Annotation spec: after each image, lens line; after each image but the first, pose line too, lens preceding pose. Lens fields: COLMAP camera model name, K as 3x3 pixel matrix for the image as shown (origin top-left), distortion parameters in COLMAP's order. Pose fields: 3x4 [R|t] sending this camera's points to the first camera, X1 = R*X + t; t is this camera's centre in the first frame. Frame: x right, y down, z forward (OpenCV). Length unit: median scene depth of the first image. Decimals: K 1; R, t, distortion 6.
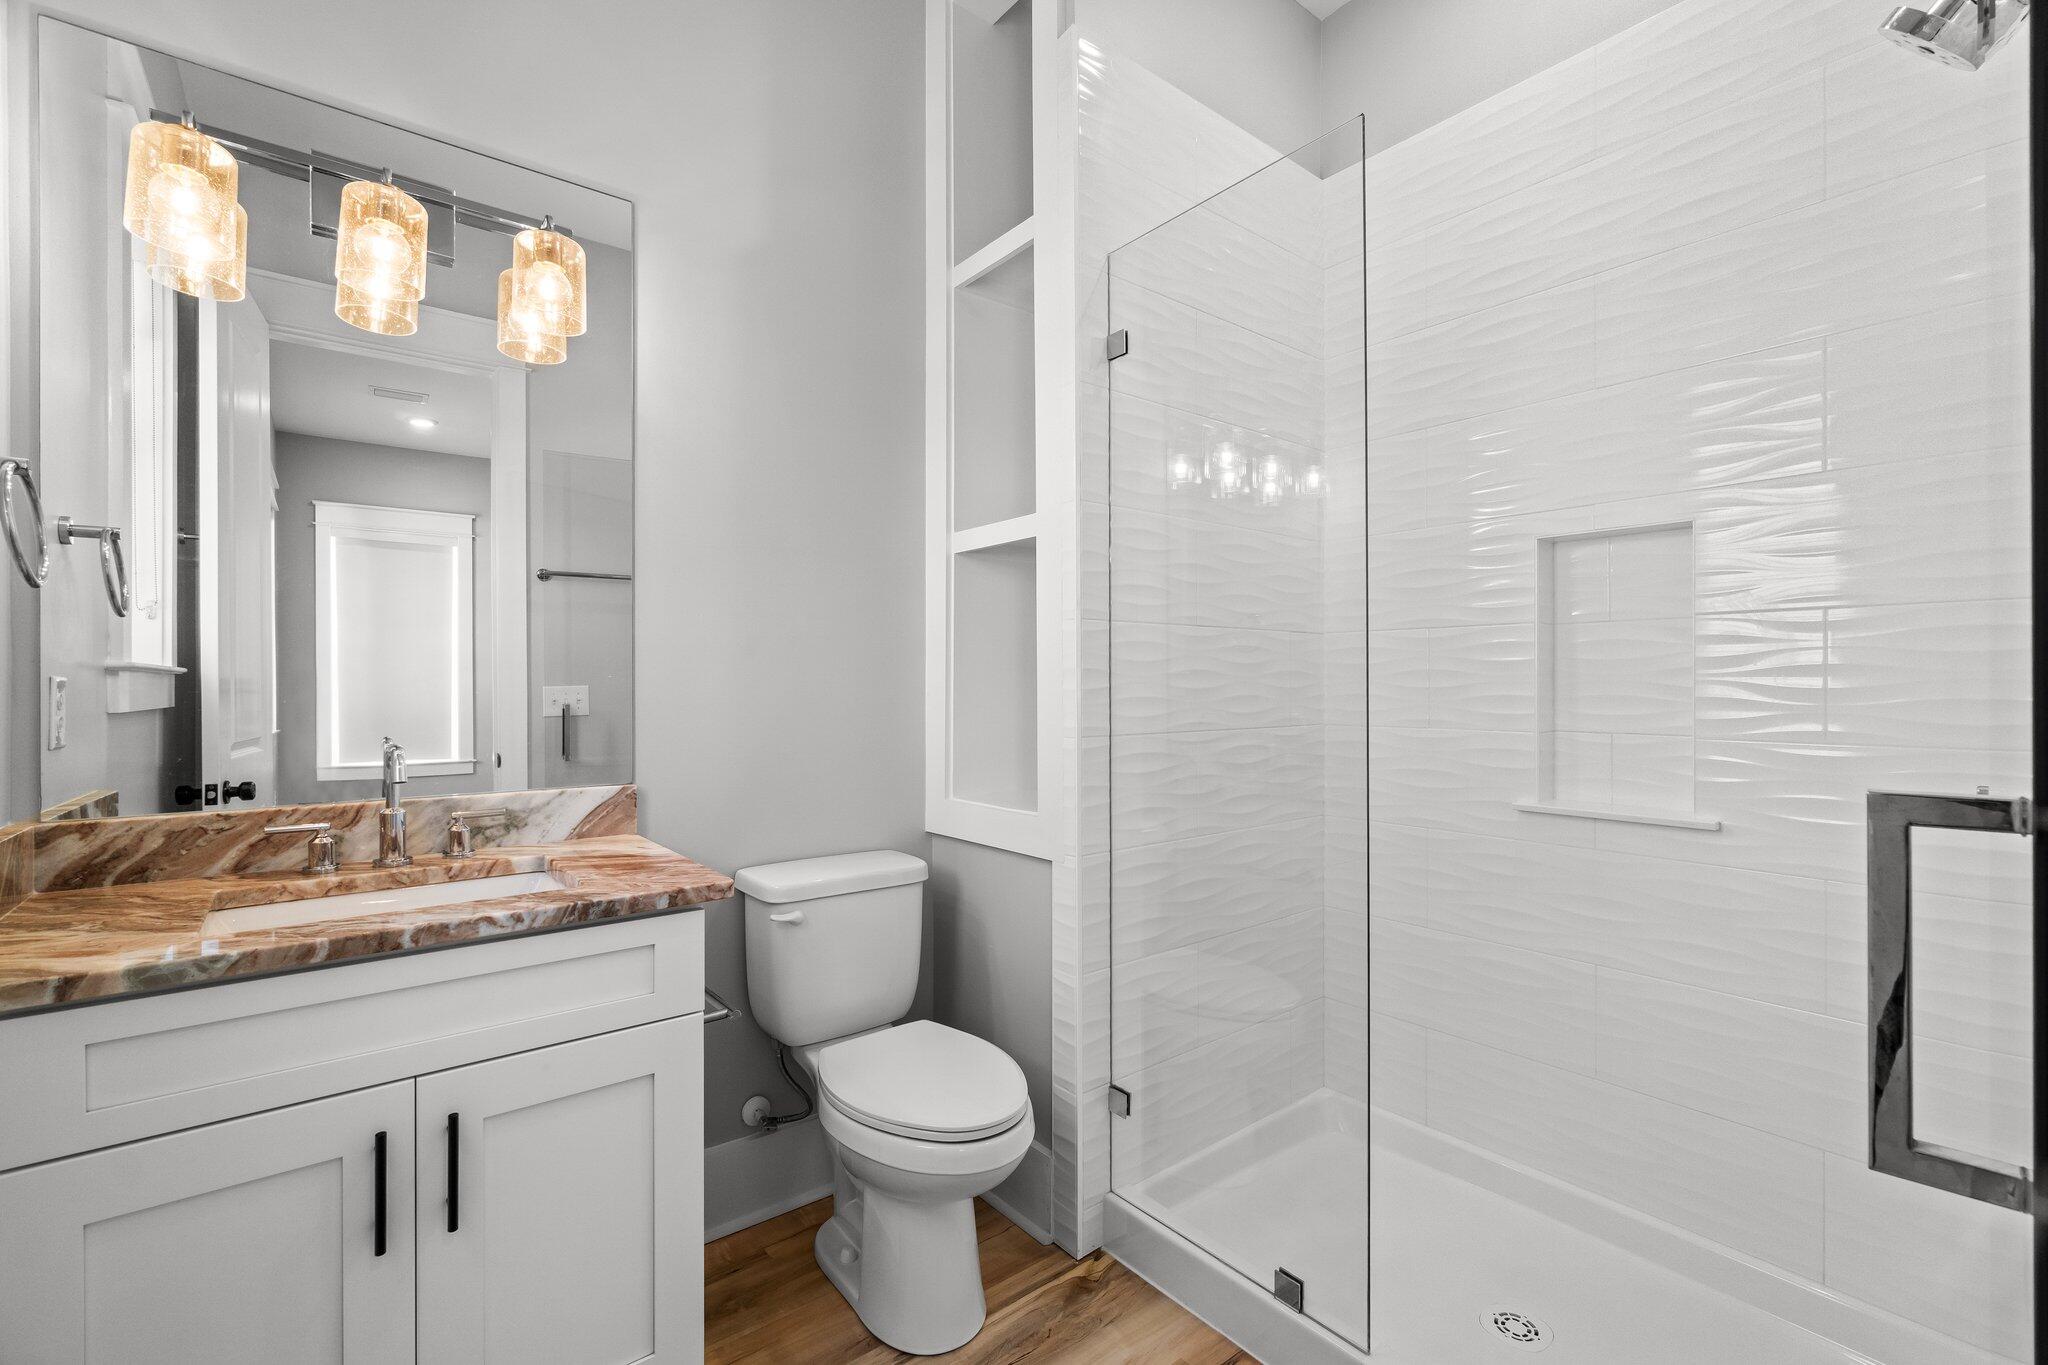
lens RADIAL K [[884.9, 0, 1019.1], [0, 884.9, 685.6], [0, 0, 1]] dist [-0.005116, 0.000589]
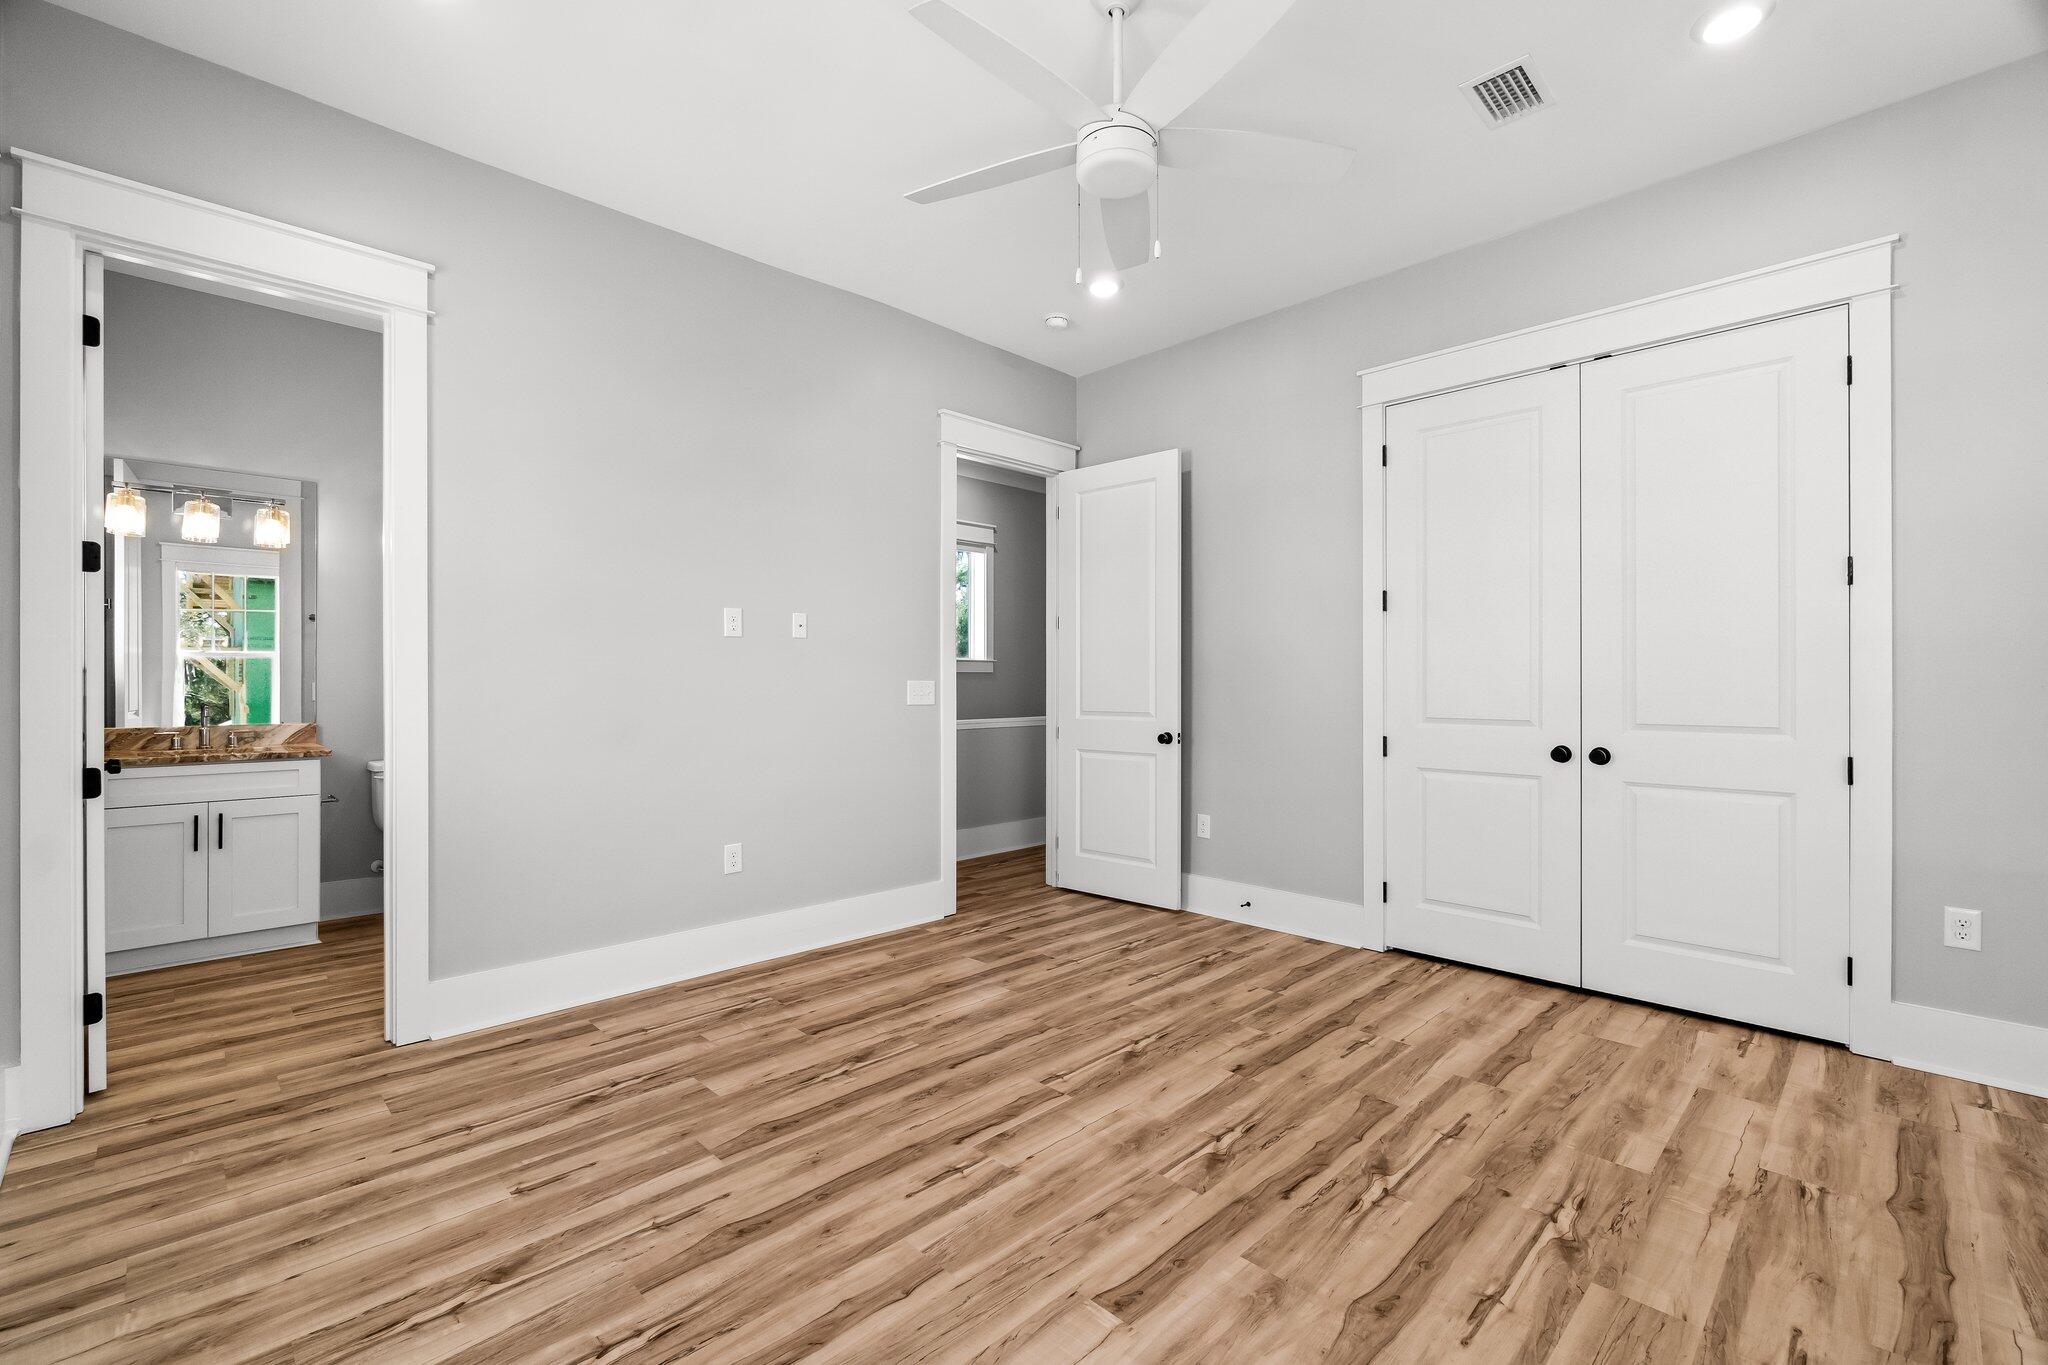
lens RADIAL K [[884.9, 0, 1024.1], [0, 884.9, 680.7], [0, 0, 1]] dist [-0.005116, 0.000589]
pose [[0.994190, -0.000995, 0.107632, 1.646279], [0.001409, 0.999992, -0.003773, 0.008879], [-0.107627, 0.003903, 0.994184, -2.150830]]
